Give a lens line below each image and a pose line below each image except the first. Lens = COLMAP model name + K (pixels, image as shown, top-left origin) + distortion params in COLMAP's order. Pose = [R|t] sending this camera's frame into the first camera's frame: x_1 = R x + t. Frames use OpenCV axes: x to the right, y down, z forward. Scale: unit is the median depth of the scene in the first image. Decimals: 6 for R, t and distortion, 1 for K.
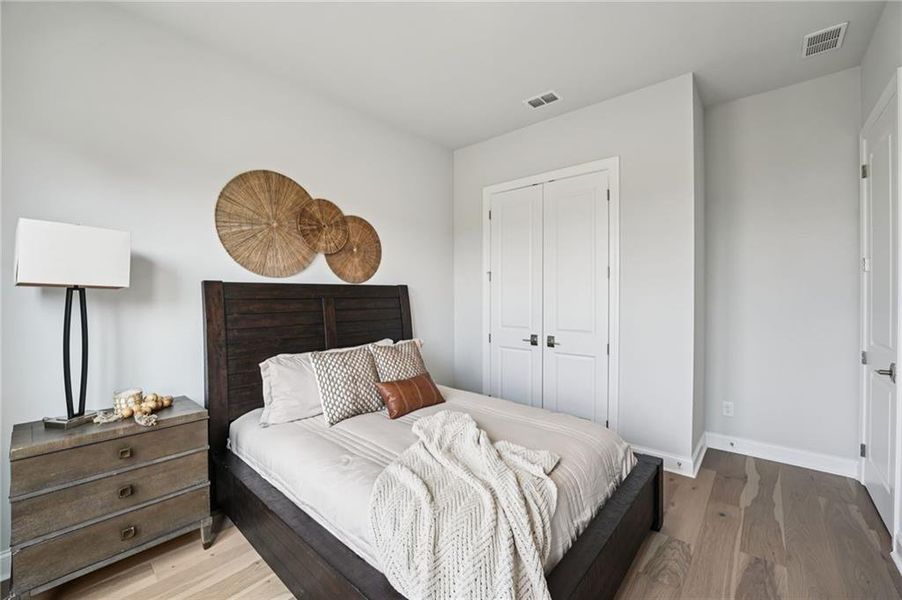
lens RADIAL K [[369.6, 0, 456.8], [0, 369.6, 298.7], [0, 0, 1]] dist [-0.028755, 0.003543]
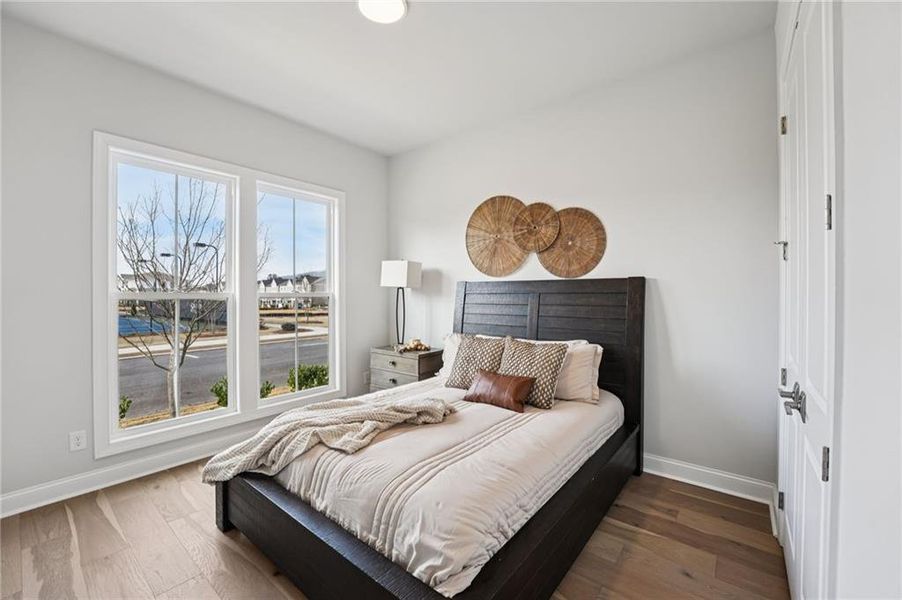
lens RADIAL K [[369.6, 0, 448.6], [0, 369.6, 297.0], [0, 0, 1]] dist [-0.028755, 0.003543]
pose [[0.030209, 0.009905, -0.999495, 0.722268], [-0.007913, 0.999922, 0.009670, 0.001222], [0.999512, 0.007617, 0.030285, 0.702414]]
